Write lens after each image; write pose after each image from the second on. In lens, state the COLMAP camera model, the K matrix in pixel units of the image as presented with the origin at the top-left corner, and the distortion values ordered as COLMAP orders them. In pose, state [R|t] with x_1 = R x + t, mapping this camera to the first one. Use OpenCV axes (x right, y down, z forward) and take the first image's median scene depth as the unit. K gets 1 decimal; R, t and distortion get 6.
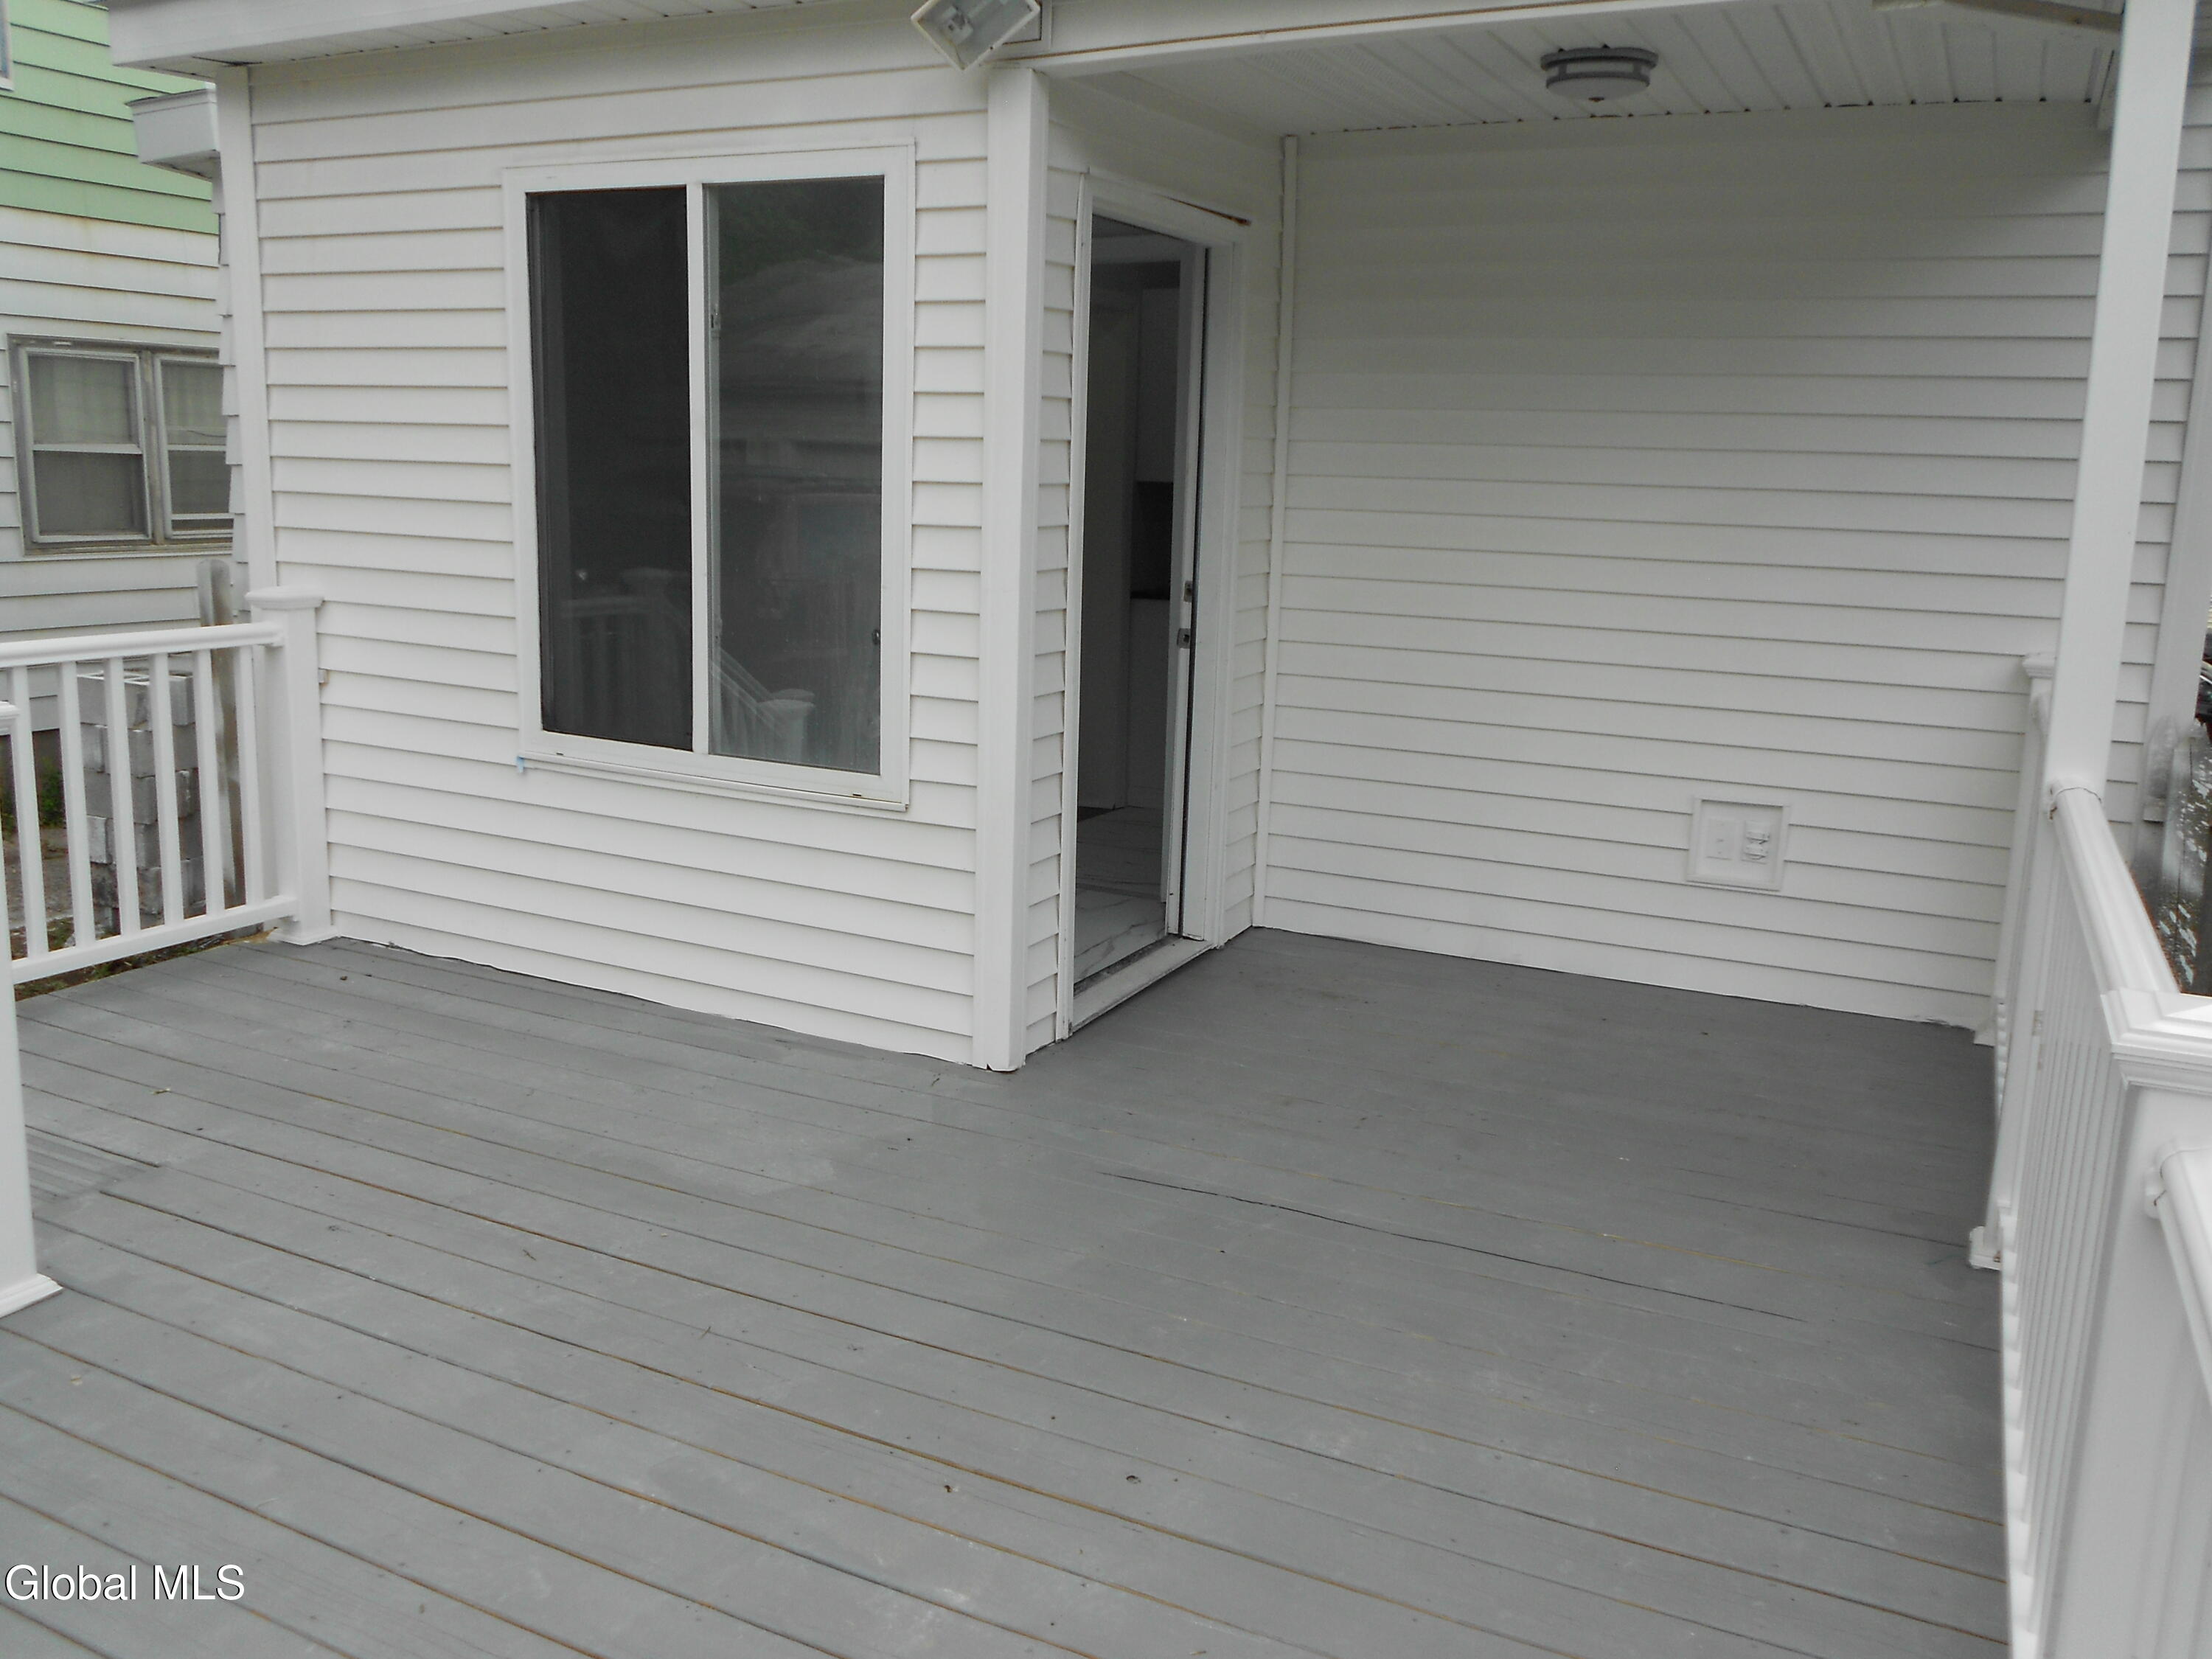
lens RADIAL K [[1834.2, 0, 1112.2], [0, 1834.2, 776.7], [0, 0, 1]] dist [-0.026138, 0.002148]
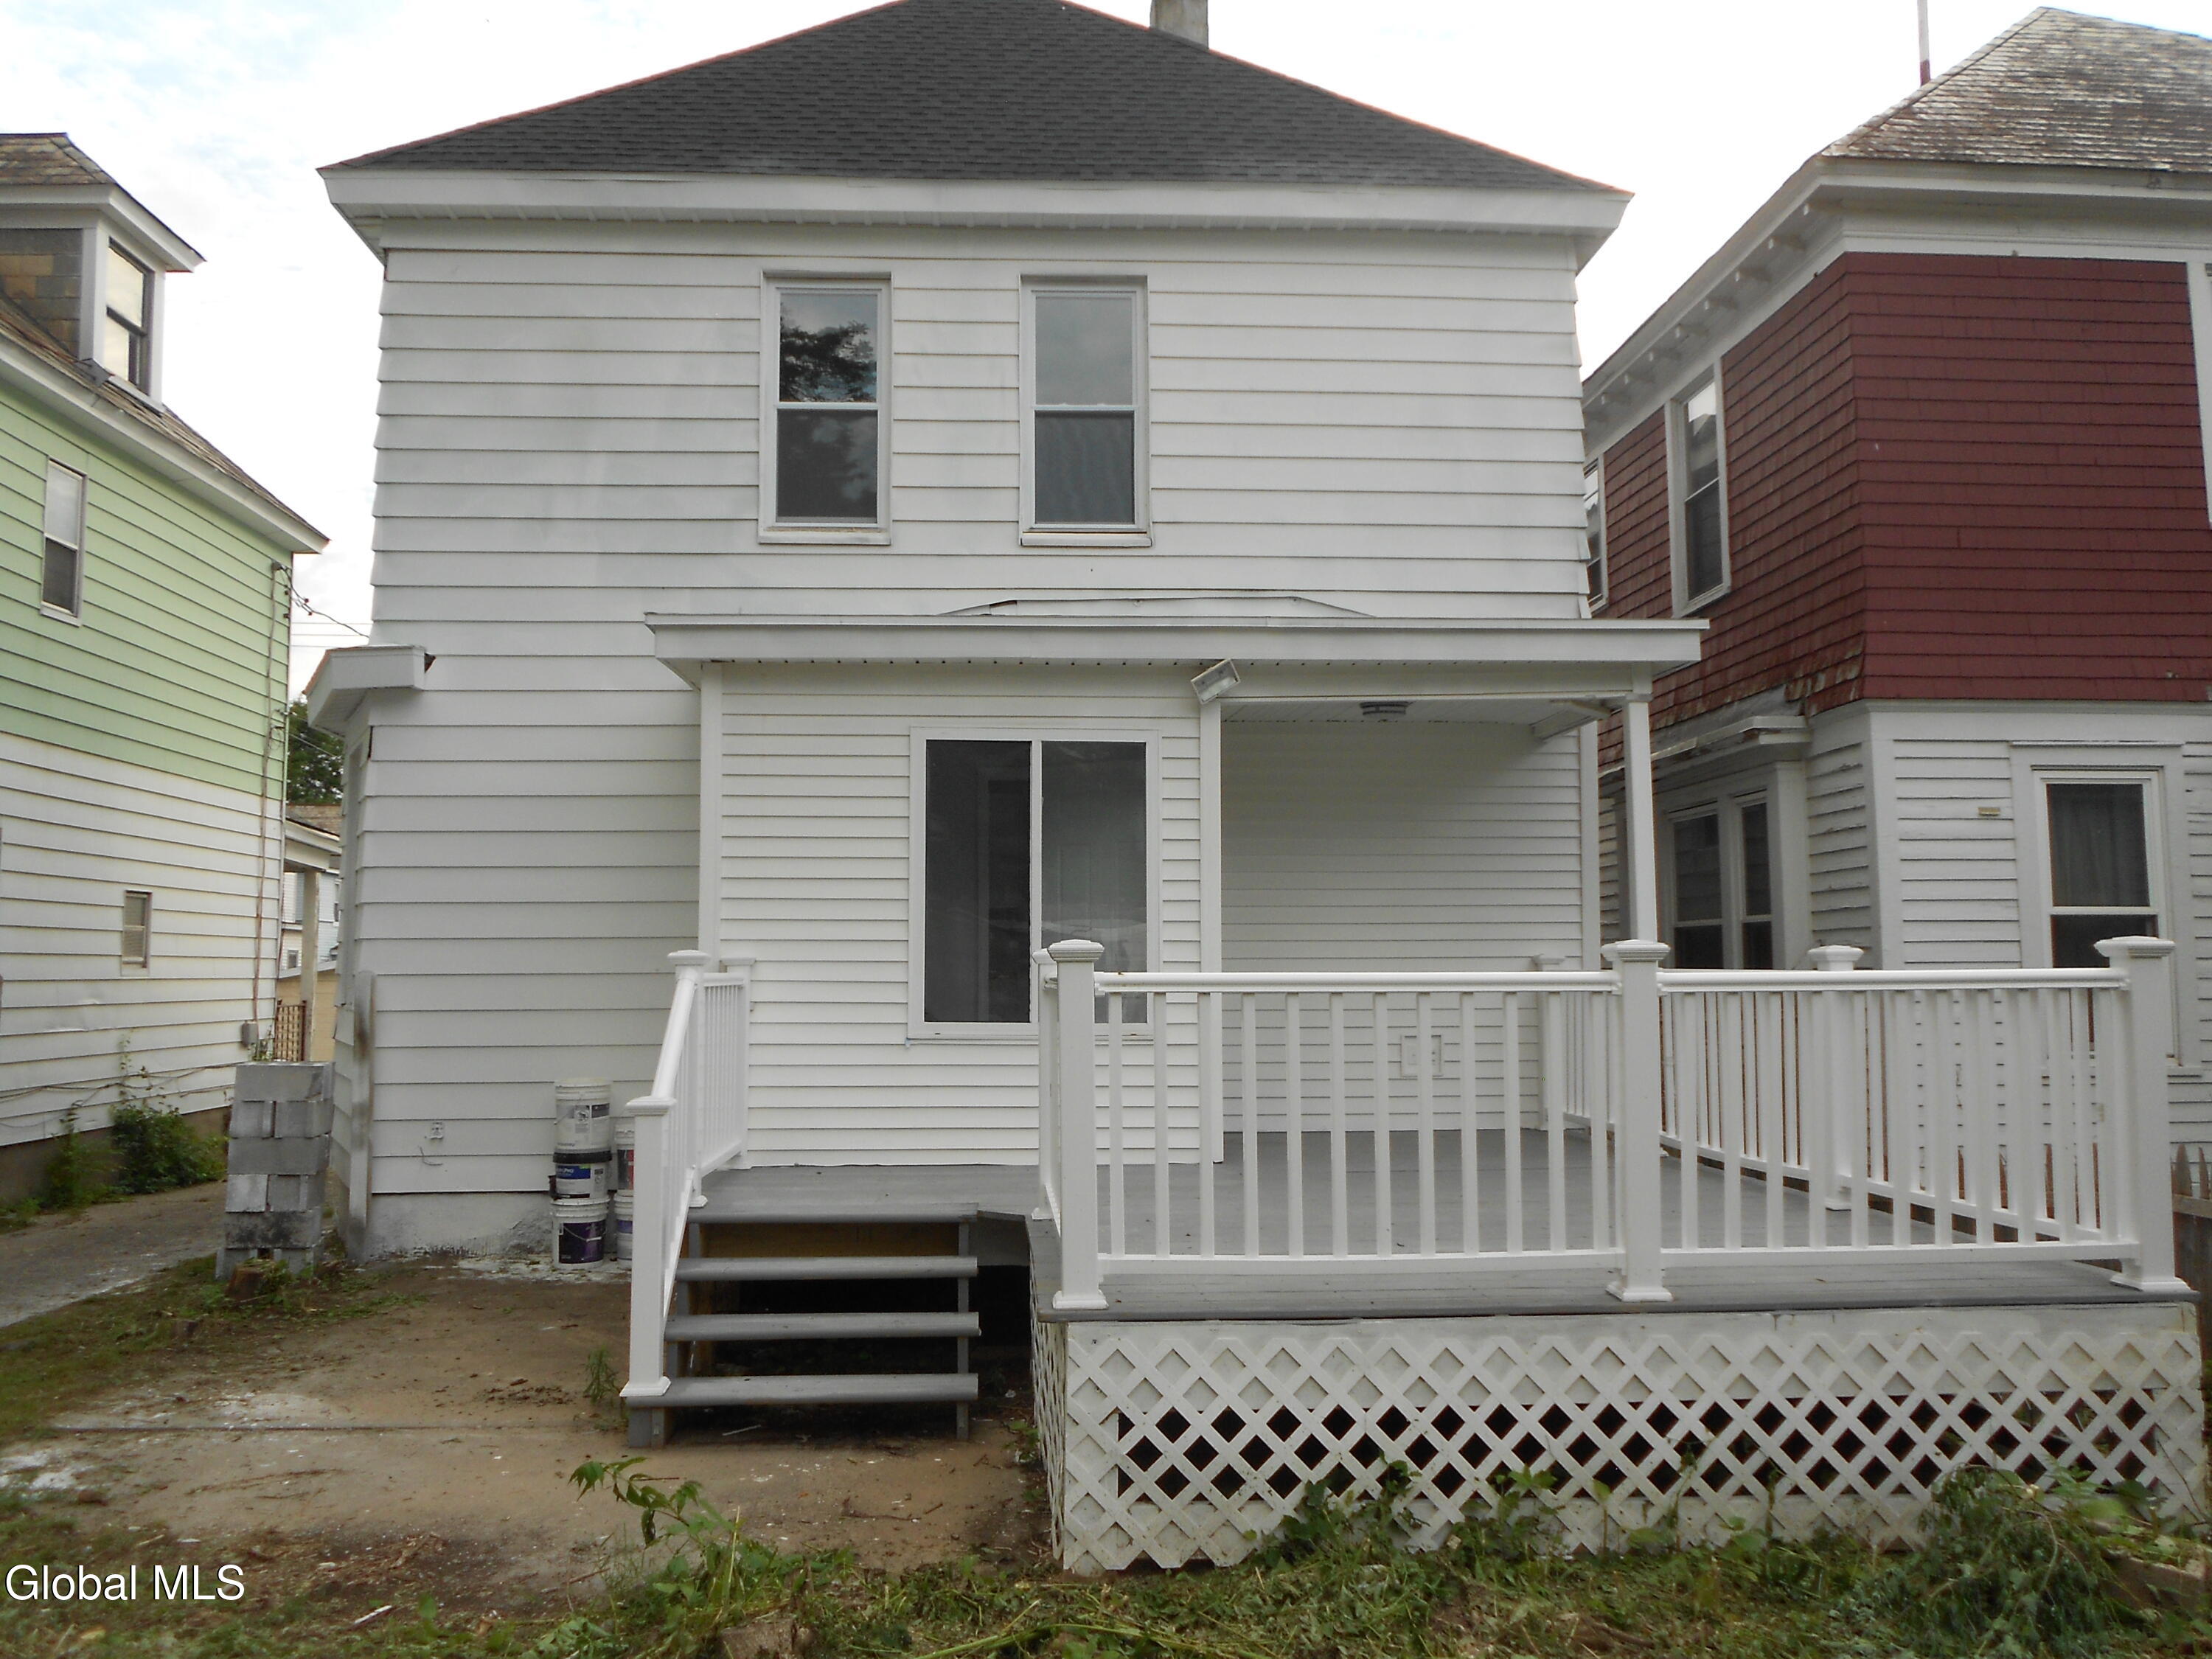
lens RADIAL K [[1834.2, 0, 1112.2], [0, 1834.2, 776.7], [0, 0, 1]] dist [-0.026138, 0.002148]
pose [[0.859440, 0.022962, 0.510721, -1.058649], [0.113539, 0.965470, -0.234472, 0.182985], [-0.498470, 0.259501, 0.827156, -0.650619]]
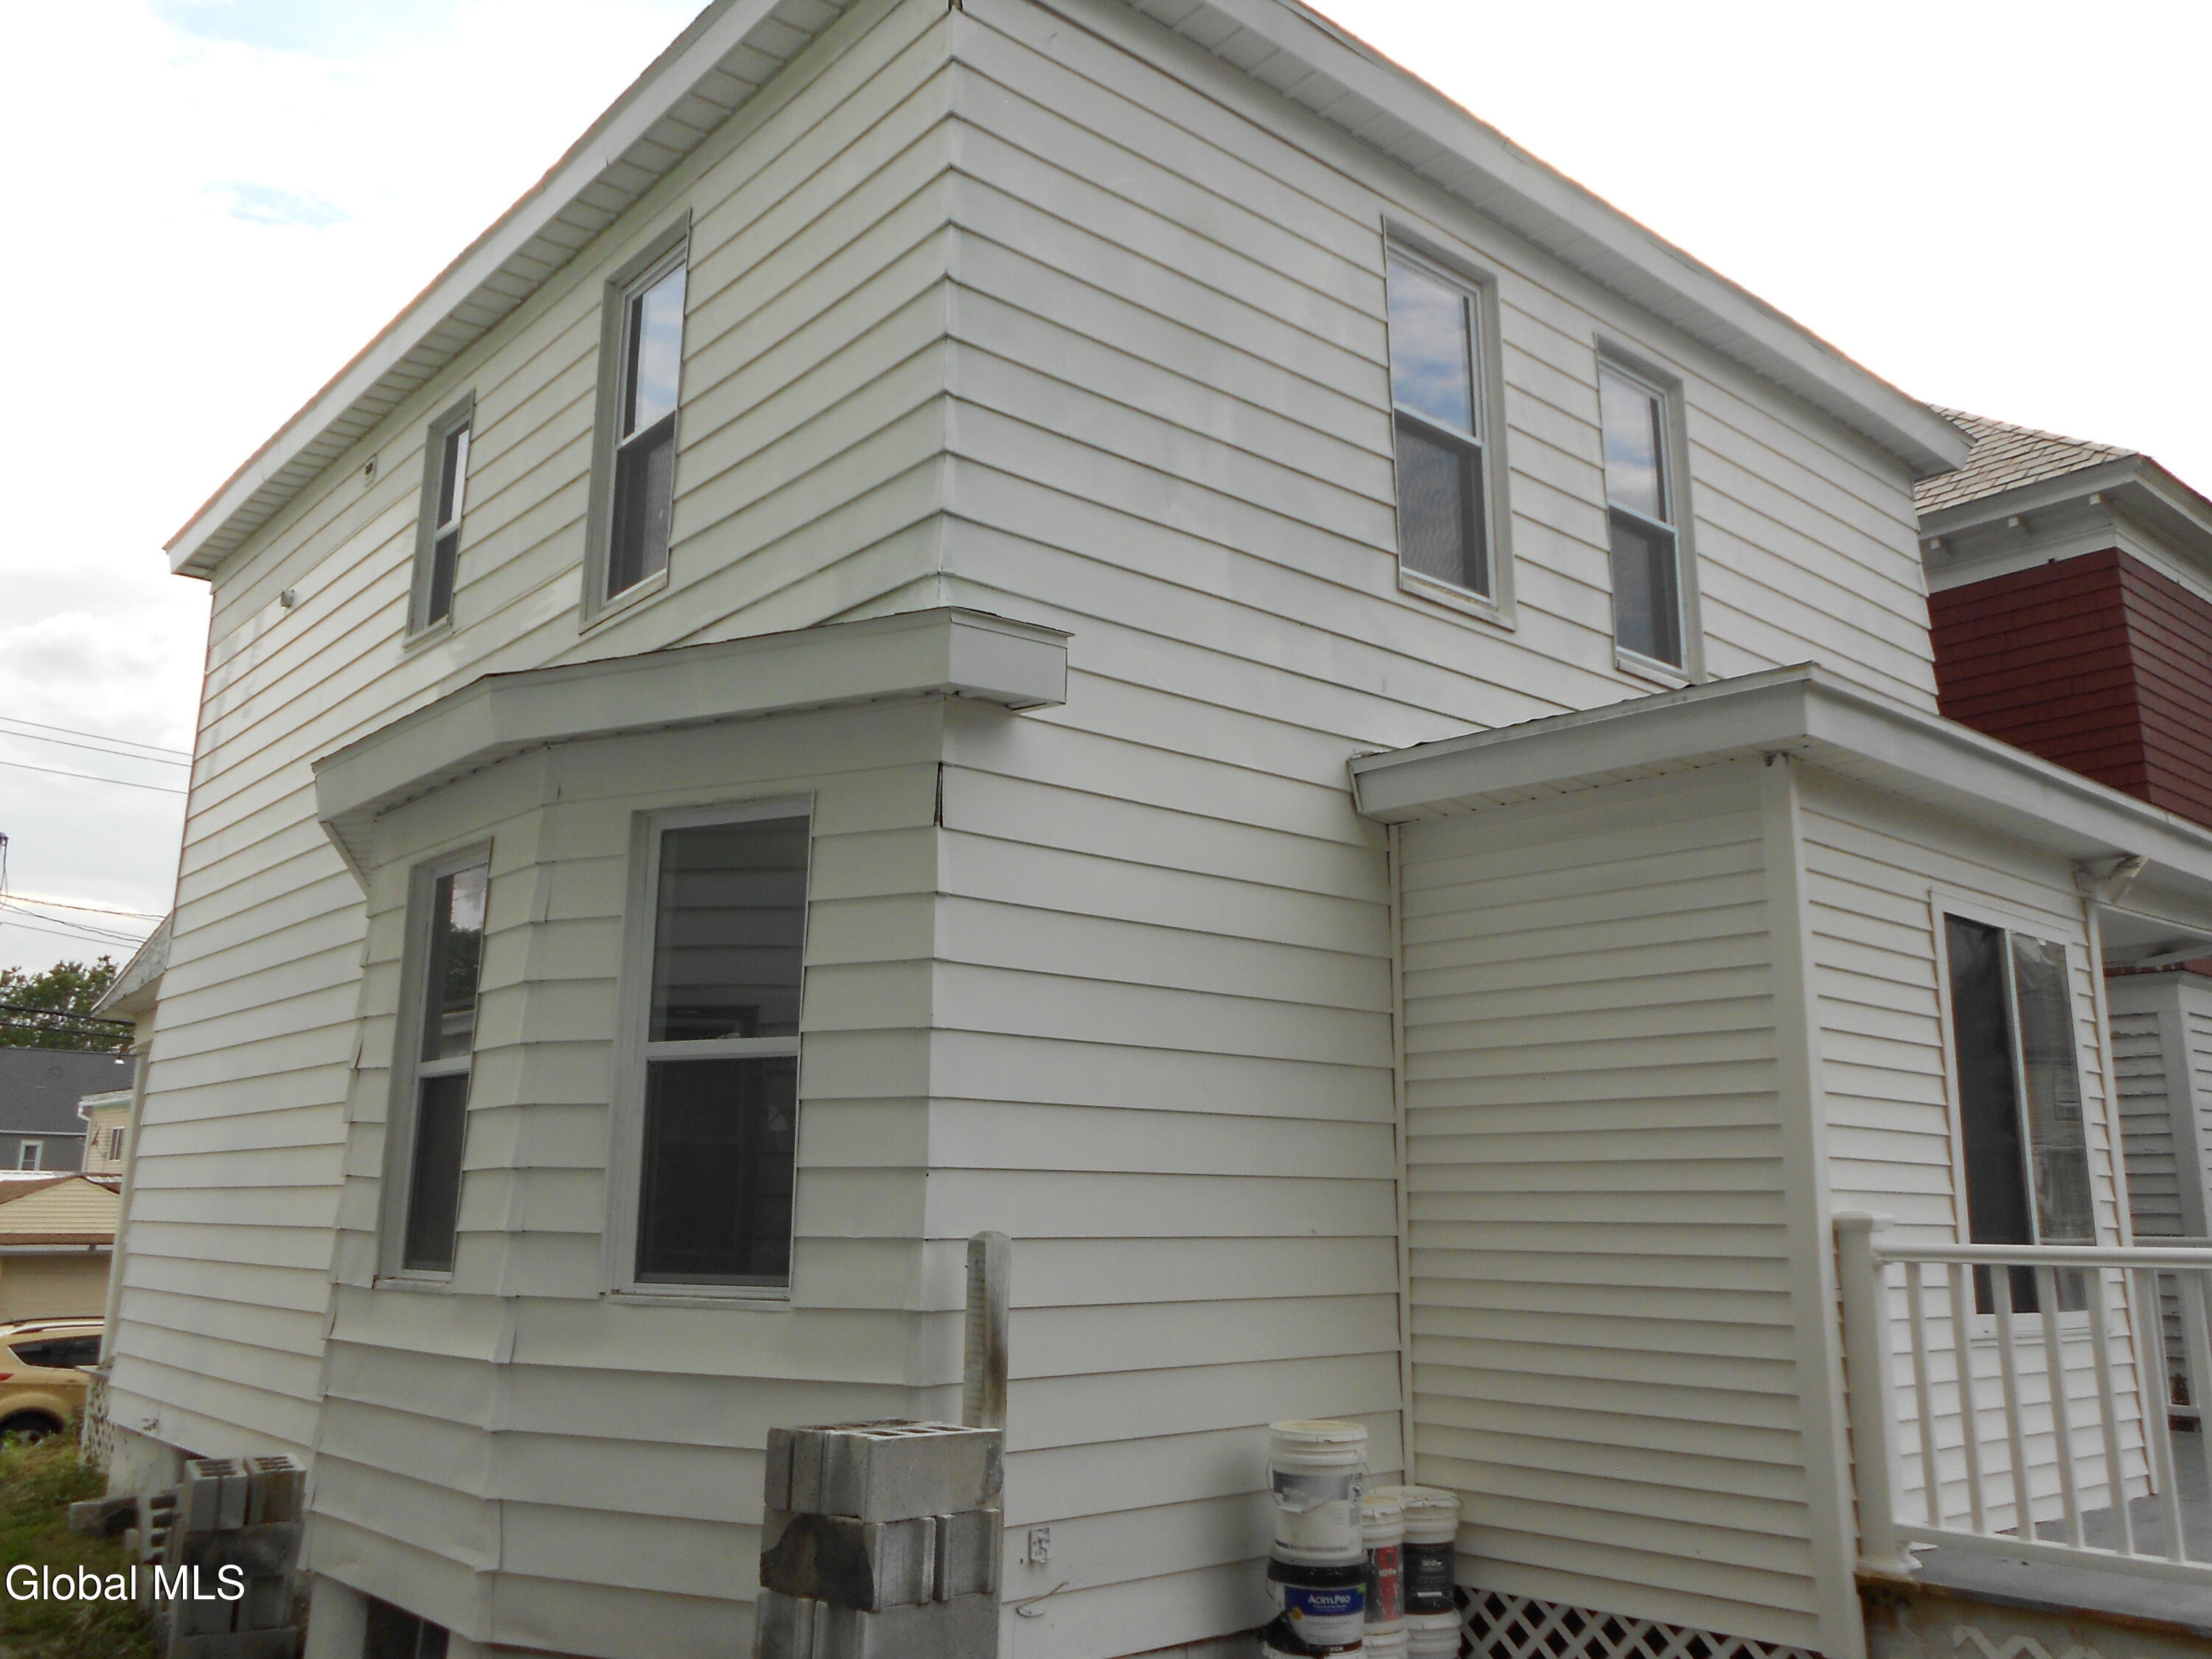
lens RADIAL K [[1828.4, 0, 1109.5], [0, 1828.4, 763.5], [0, 0, 1]] dist [-0.075663, 0.076418]
pose [[0.360130, 0.200539, 0.911093, -1.696356], [0.155721, 0.949998, -0.270655, -0.140141], [-0.919814, 0.239347, 0.310895, 1.041340]]
